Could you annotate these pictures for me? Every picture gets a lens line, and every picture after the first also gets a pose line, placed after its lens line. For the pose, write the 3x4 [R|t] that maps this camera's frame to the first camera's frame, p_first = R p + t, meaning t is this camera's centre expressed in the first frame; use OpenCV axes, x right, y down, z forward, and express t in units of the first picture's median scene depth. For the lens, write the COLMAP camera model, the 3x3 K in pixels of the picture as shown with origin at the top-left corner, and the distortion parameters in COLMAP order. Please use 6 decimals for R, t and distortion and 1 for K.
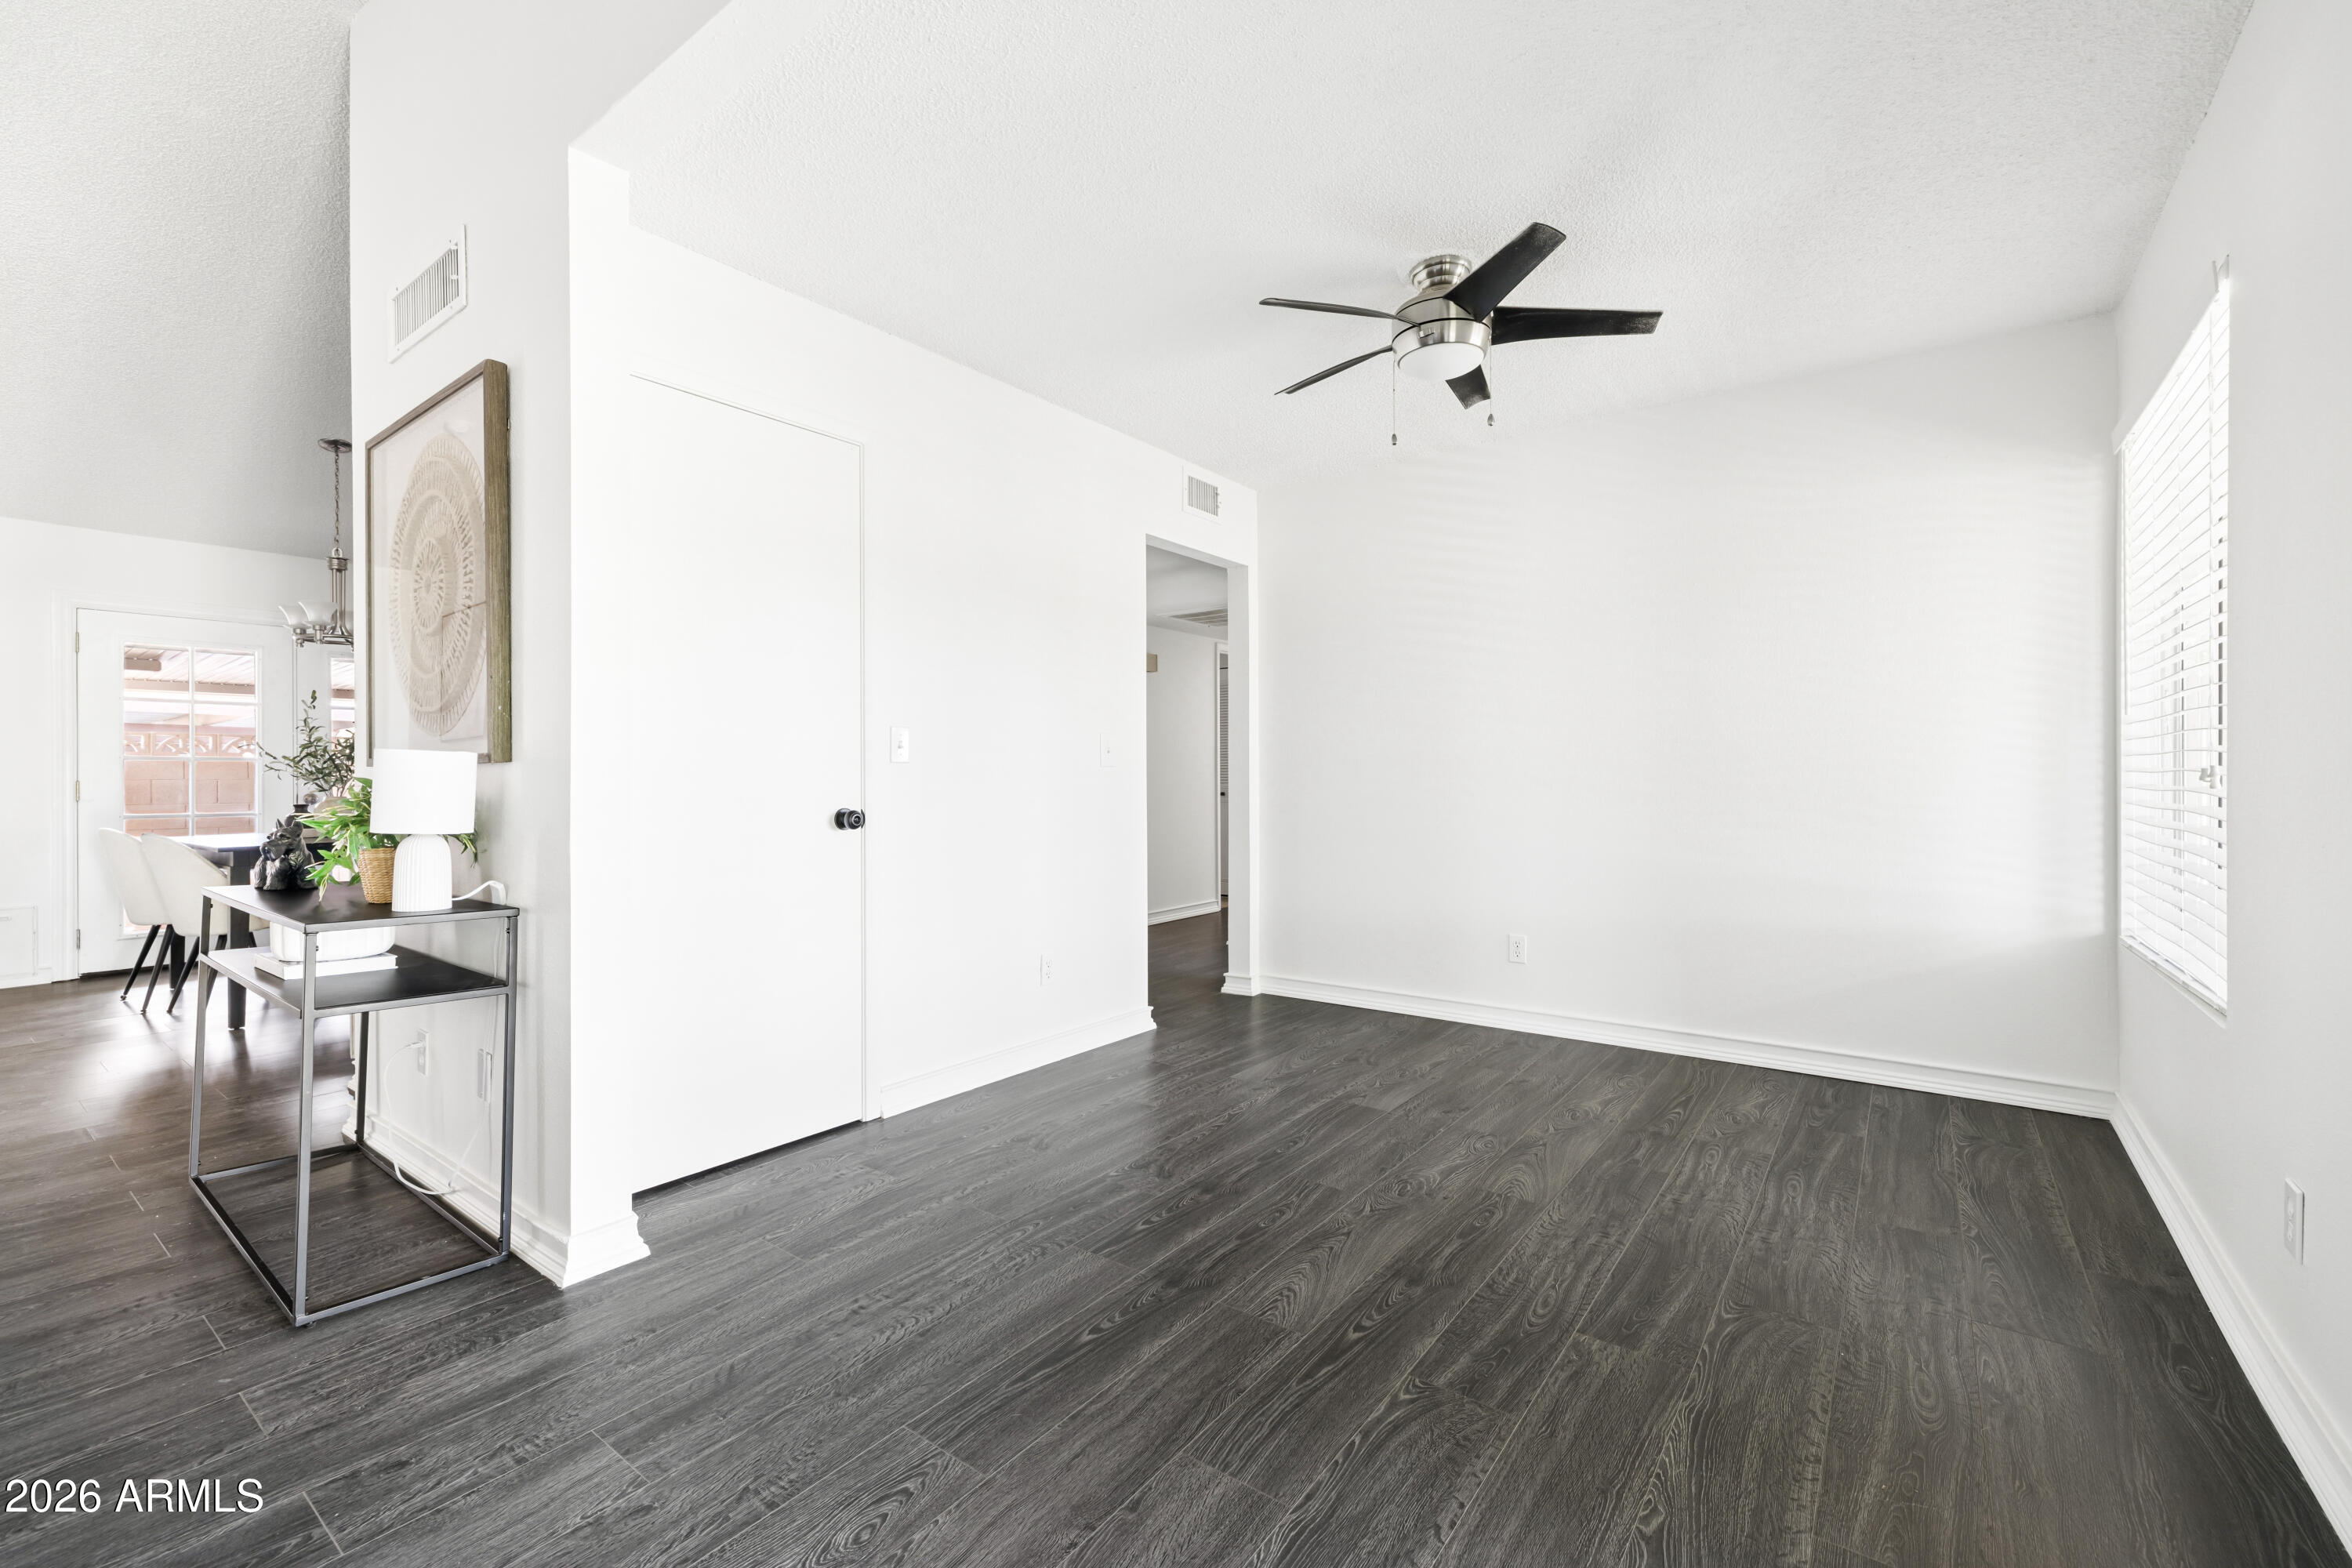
lens RADIAL K [[996.4, 0, 1166.9], [0, 996.4, 778.8], [0, 0, 1]] dist [-0.000248, 0.000176]
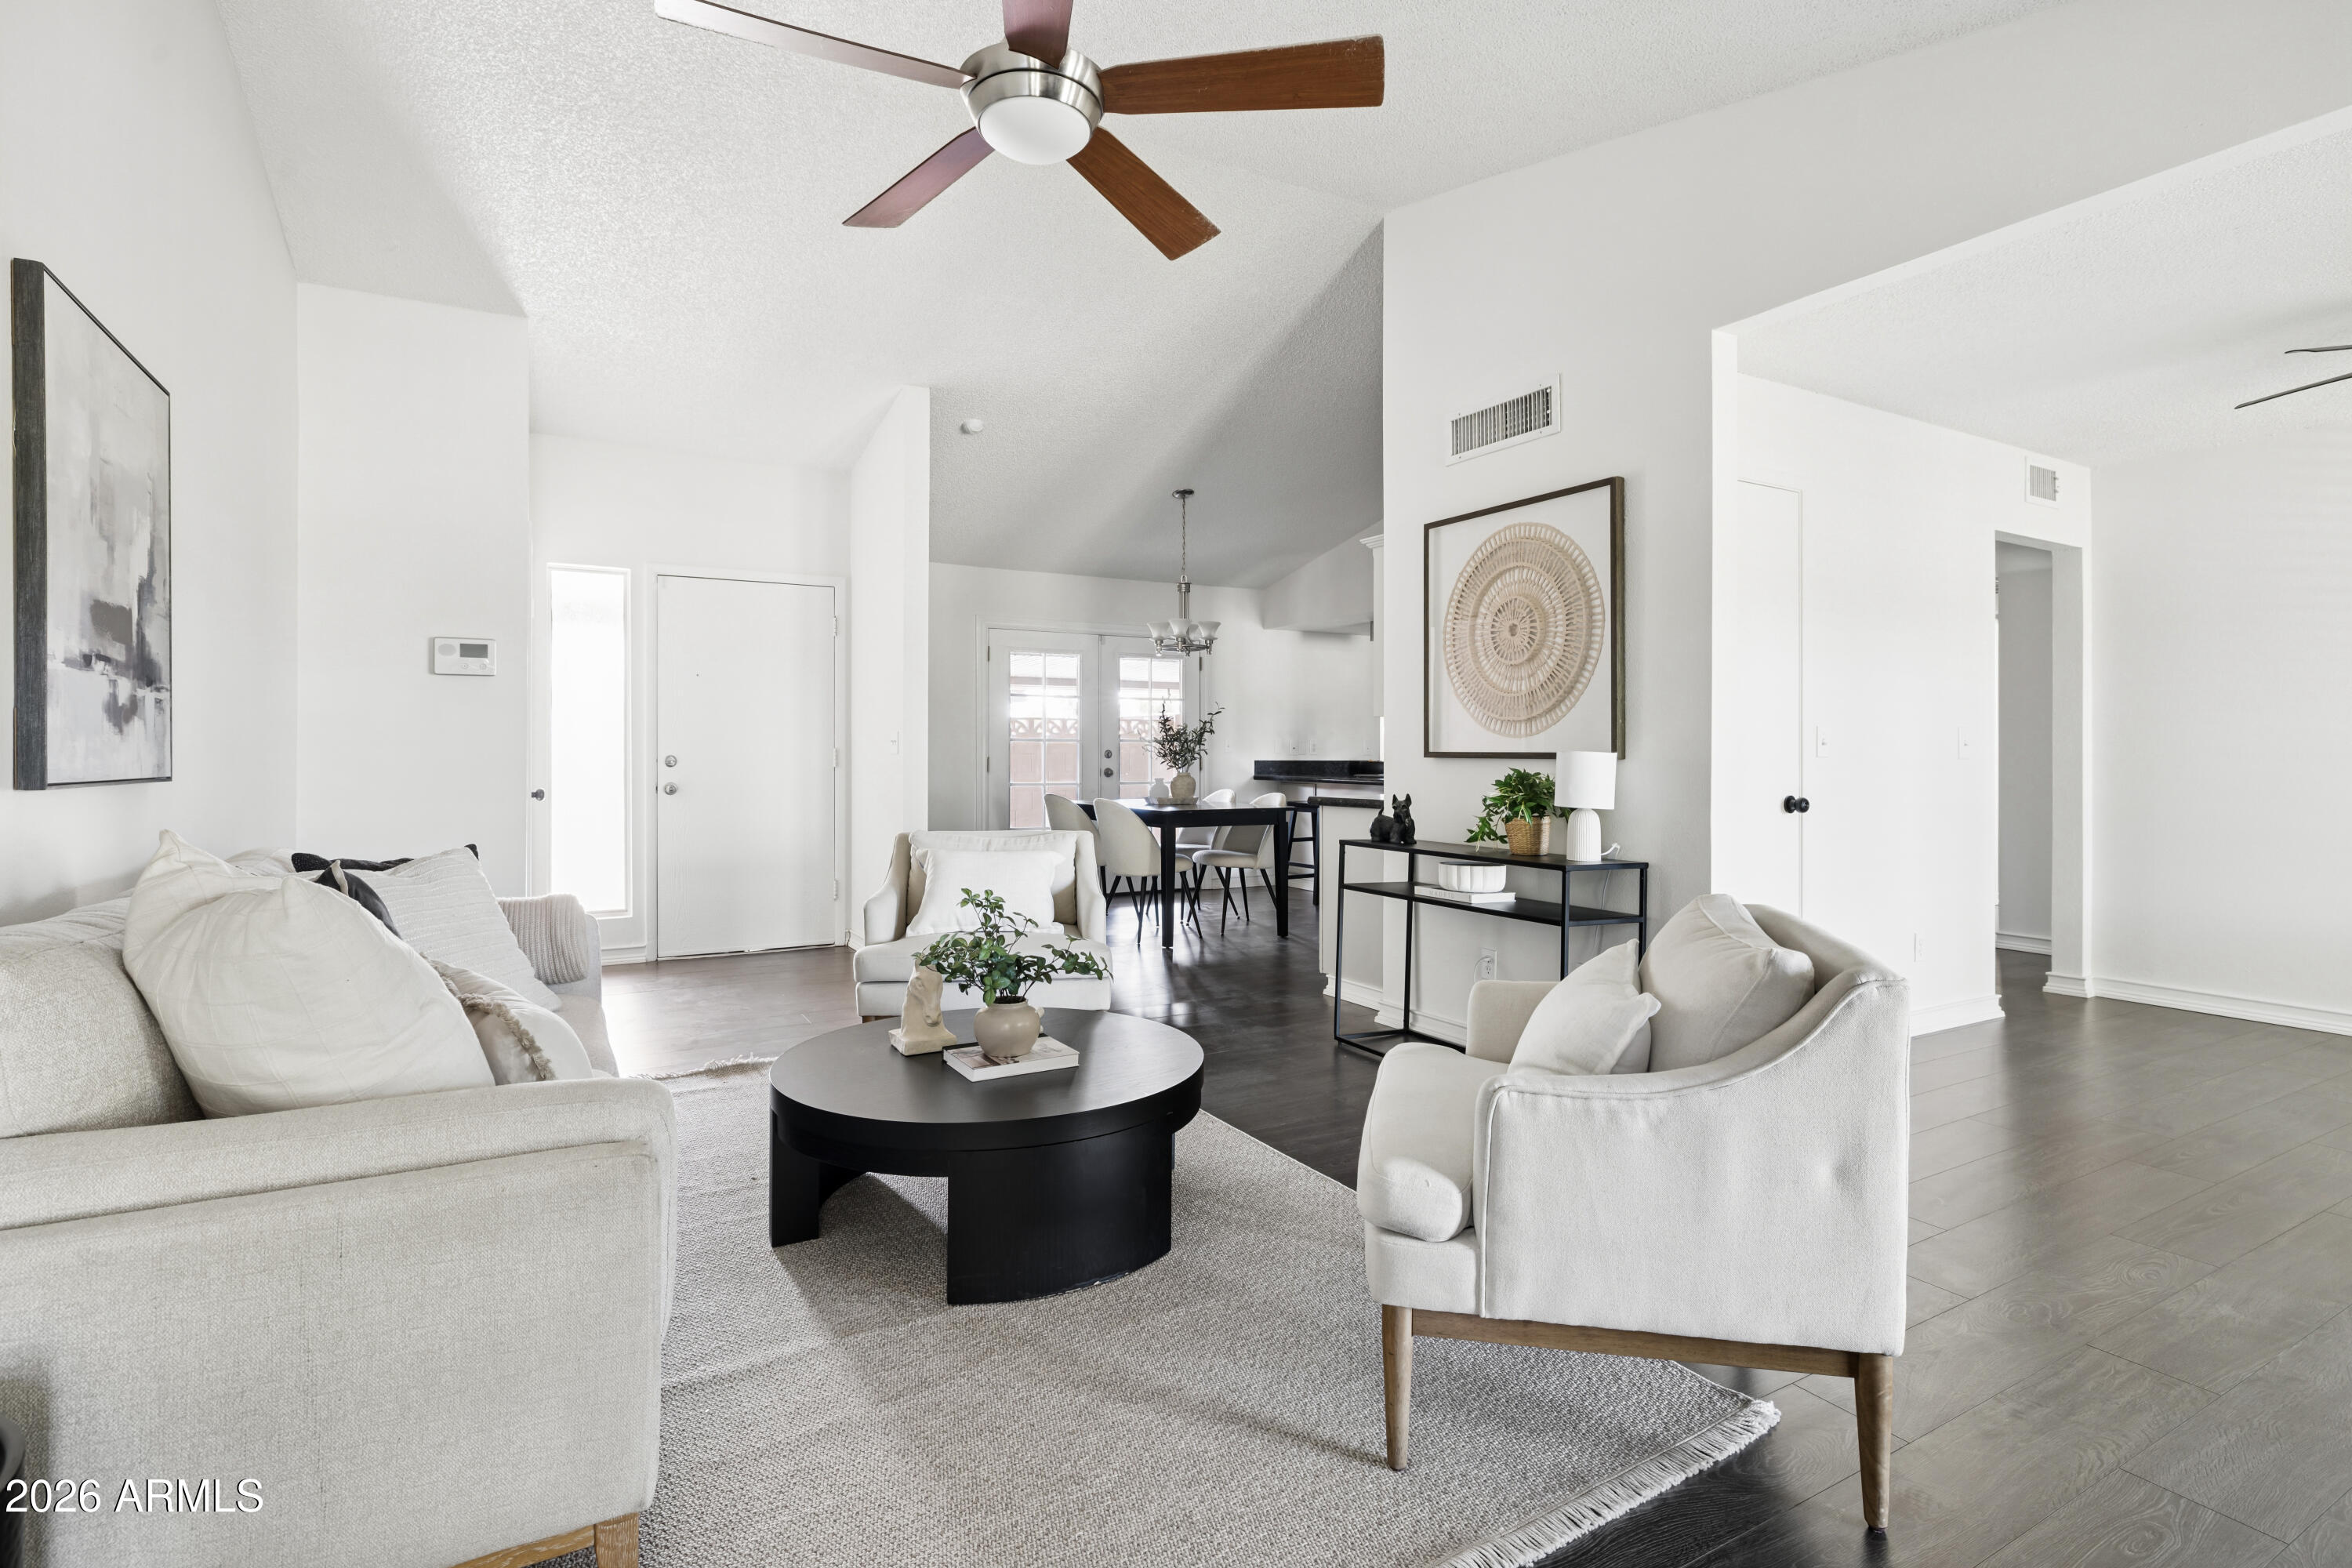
lens RADIAL K [[1141.7, 0, 1175.1], [0, 1141.7, 746.4], [0, 0, 1]] dist [-0.006903, -0.000605]
pose [[0.918755, 0.008118, -0.394745, -0.643336], [-0.009986, 0.999947, -0.002678, -0.025013], [0.394703, 0.006403, 0.918787, -0.774901]]
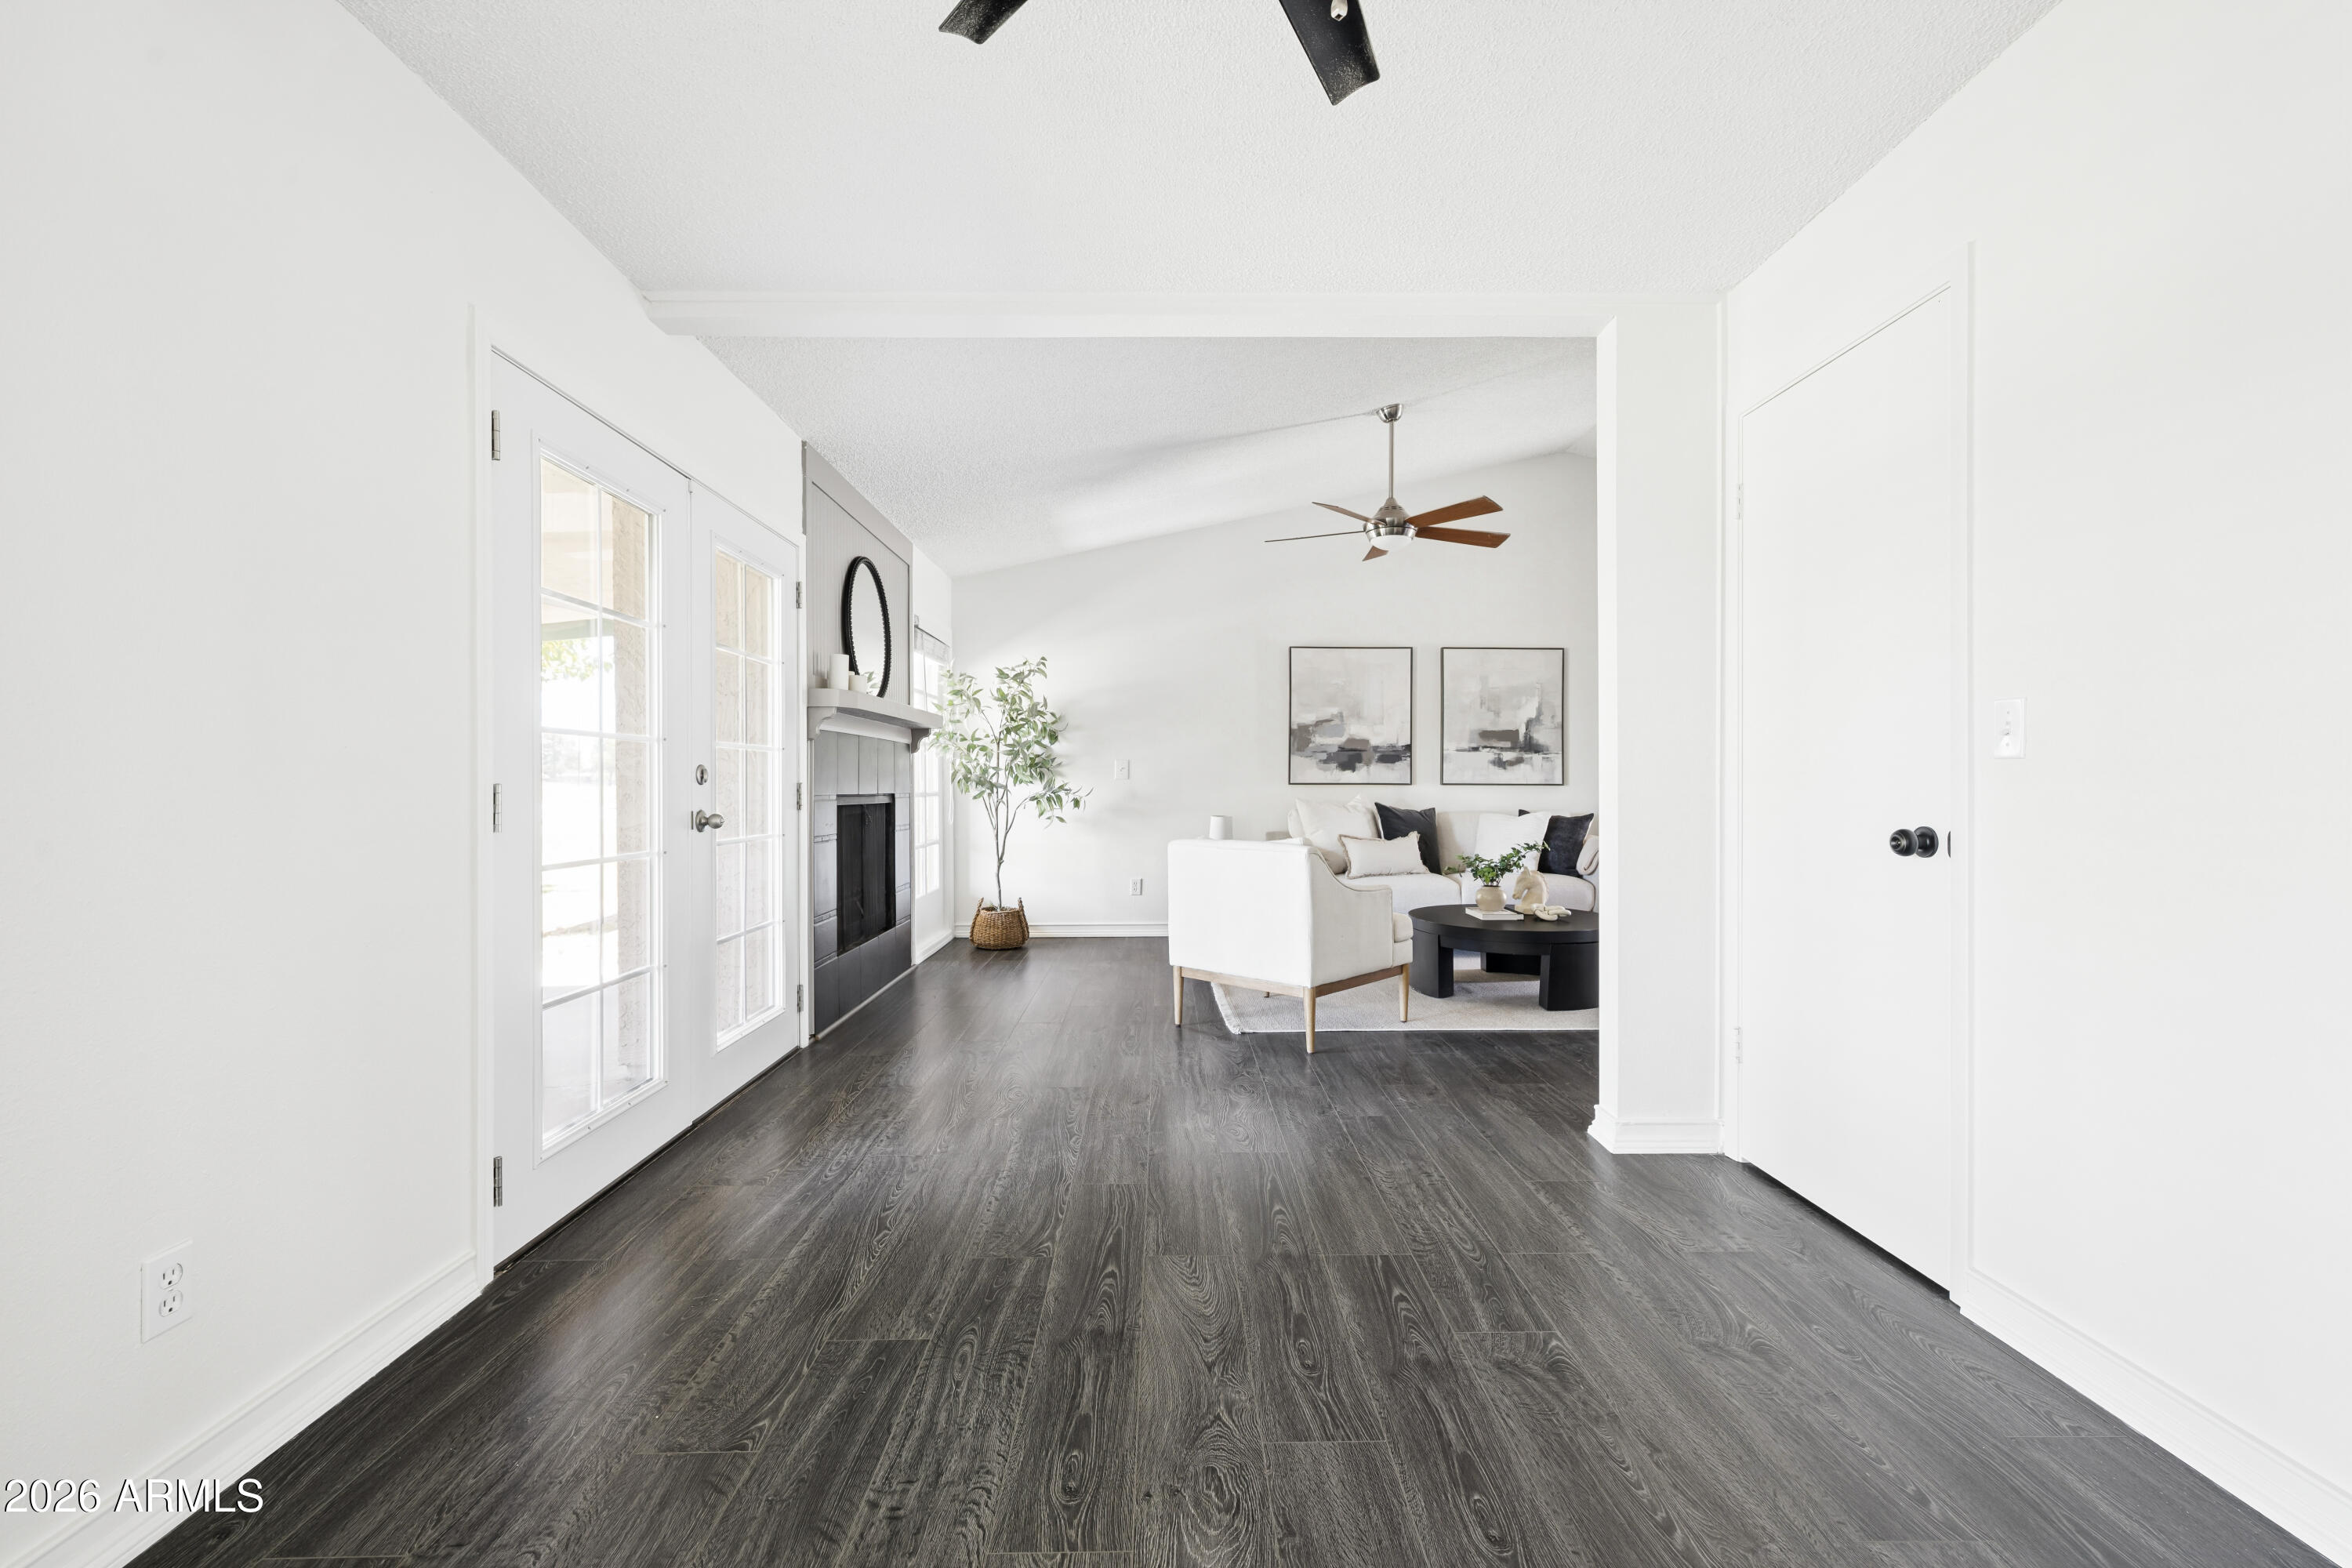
lens RADIAL K [[996.4, 0, 1173.1], [0, 996.4, 784.2], [0, 0, 1]] dist [-0.000248, 0.000176]
pose [[-0.794451, 0.007472, -0.607282, 0.722392], [0.005038, 0.999971, 0.005712, -0.008811], [0.607307, 0.001479, -0.794466, 1.709722]]
